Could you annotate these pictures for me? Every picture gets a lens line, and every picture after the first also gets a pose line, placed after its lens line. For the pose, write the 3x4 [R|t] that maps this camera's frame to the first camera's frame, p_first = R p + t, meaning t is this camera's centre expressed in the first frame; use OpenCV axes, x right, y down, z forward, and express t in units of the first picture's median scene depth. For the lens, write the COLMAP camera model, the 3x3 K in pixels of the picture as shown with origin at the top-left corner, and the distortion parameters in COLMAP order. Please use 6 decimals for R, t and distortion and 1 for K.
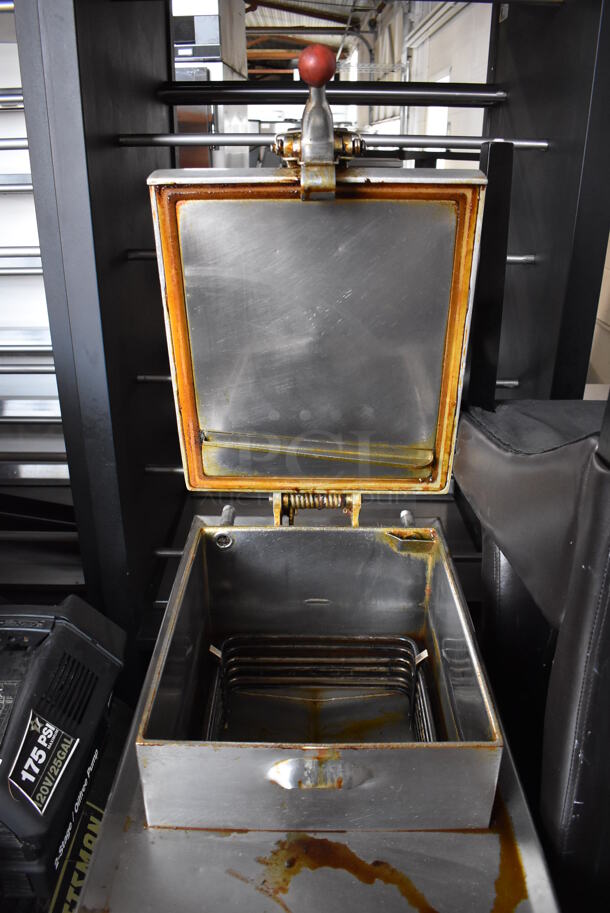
lens RADIAL K [[712.1, 0, 309.5], [0, 712.1, 442.1], [0, 0, 1]] dist [-0.103464, 0.019415]
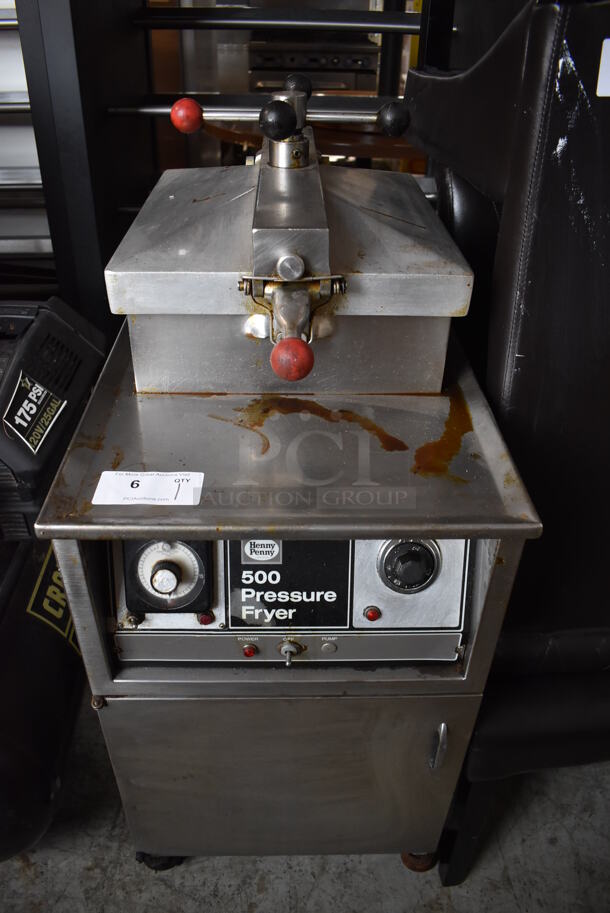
lens RADIAL K [[712.1, 0, 309.9], [0, 712.1, 449.3], [0, 0, 1]] dist [-0.103464, 0.019415]
pose [[0.999066, -0.003995, 0.043019, -0.002917], [-0.004640, 0.980036, 0.198765, 0.300331], [-0.042954, -0.198780, 0.979102, -0.107016]]
